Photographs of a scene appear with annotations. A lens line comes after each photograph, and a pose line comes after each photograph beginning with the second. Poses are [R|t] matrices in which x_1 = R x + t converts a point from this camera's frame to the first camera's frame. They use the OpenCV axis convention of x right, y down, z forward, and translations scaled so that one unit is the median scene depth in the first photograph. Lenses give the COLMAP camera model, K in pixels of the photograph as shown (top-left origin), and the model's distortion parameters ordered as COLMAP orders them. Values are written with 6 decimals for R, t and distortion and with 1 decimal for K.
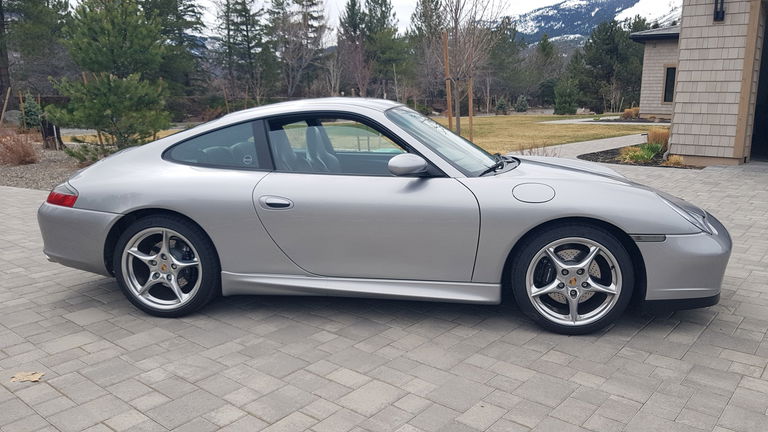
lens RADIAL K [[601.8, 0, 390.0], [0, 601.8, 216.0], [0, 0, 1]] dist [0.049804, -0.094586]
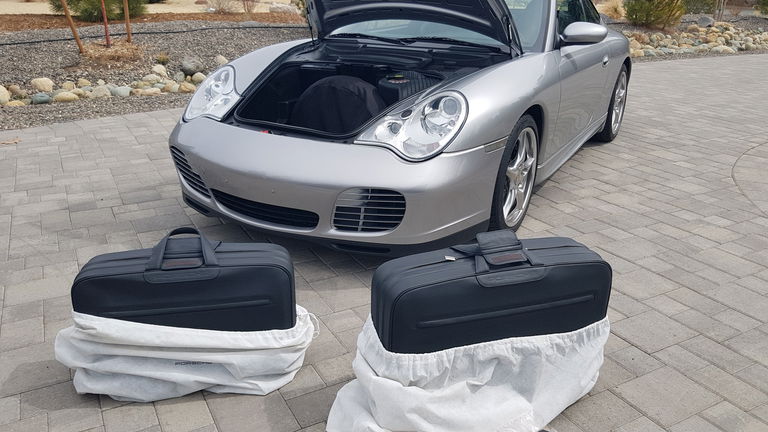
lens RADIAL K [[609.3, 0, 407.2], [0, 609.3, 219.0], [0, 0, 1]] dist [0.058453, -0.109485]
pose [[-0.352286, 0.344209, -0.870296, 1.217452], [-0.193454, 0.883045, 0.427559, -0.285490], [0.915680, 0.318985, -0.244496, 1.524701]]
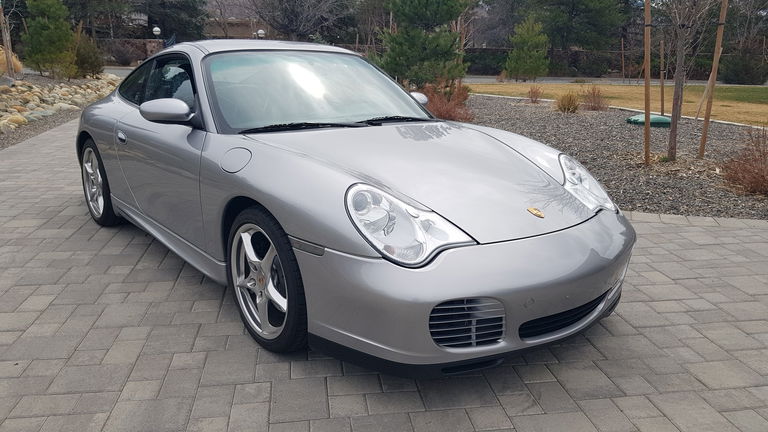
lens RADIAL K [[601.8, 0, 390.0], [0, 601.8, 216.0], [0, 0, 1]] dist [0.049804, -0.094586]
pose [[0.744798, 0.199942, -0.636631, 0.867622], [-0.155446, 0.979794, 0.125859, -0.092807], [0.648932, 0.005222, 0.760828, 0.497740]]
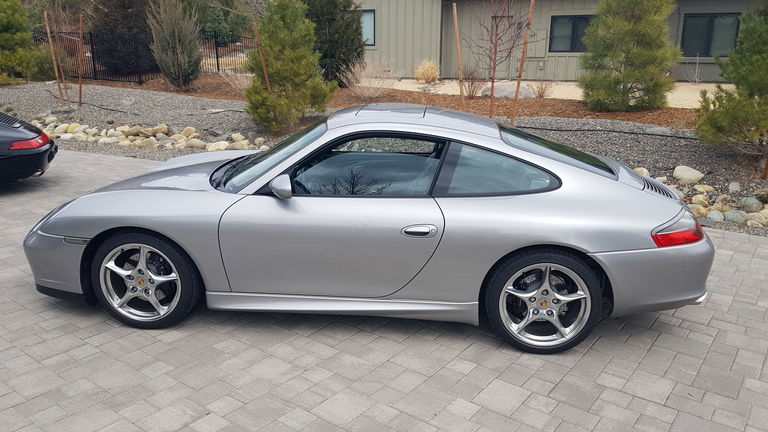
lens RADIAL K [[601.8, 0, 390.0], [0, 601.8, 216.0], [0, 0, 1]] dist [0.049804, -0.094586]
pose [[-0.998562, 0.006507, -0.053216, -0.022260], [-0.018057, 0.893798, 0.448105, -0.580143], [0.050480, 0.448422, -0.892396, 2.359723]]
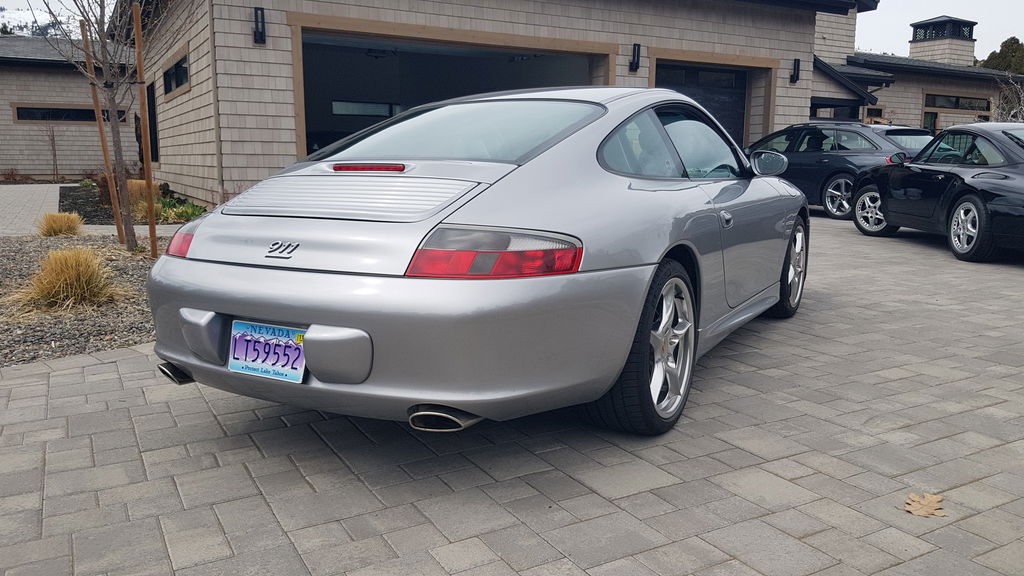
lens RADIAL K [[802.4, 0, 519.9], [0, 802.4, 288.0], [0, 0, 1]] dist [0.049804, -0.094586]
pose [[0.360696, -0.146484, 0.921108, -1.217980], [0.176984, 0.980396, 0.086608, -0.070269], [-0.915737, 0.131782, 0.379551, 0.870982]]
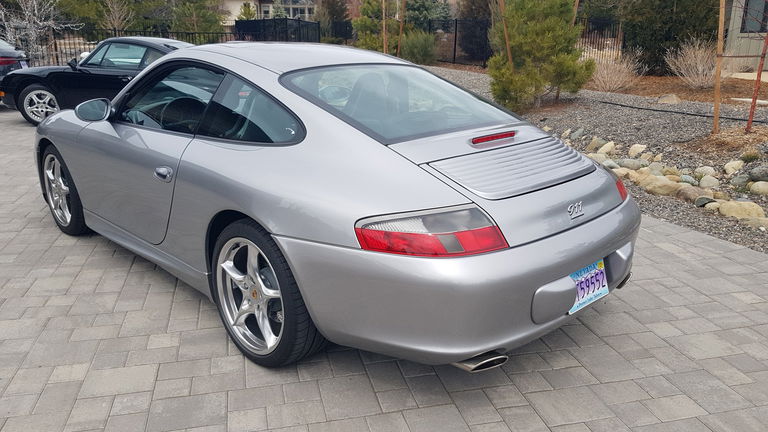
lens RADIAL K [[601.8, 0, 390.0], [0, 601.8, 216.0], [0, 0, 1]] dist [0.049804, -0.094586]
pose [[-0.804914, -0.172843, 0.567660, -0.867998], [0.103469, 0.901101, 0.421084, -0.381800], [-0.584300, 0.397671, -0.707425, 1.925164]]
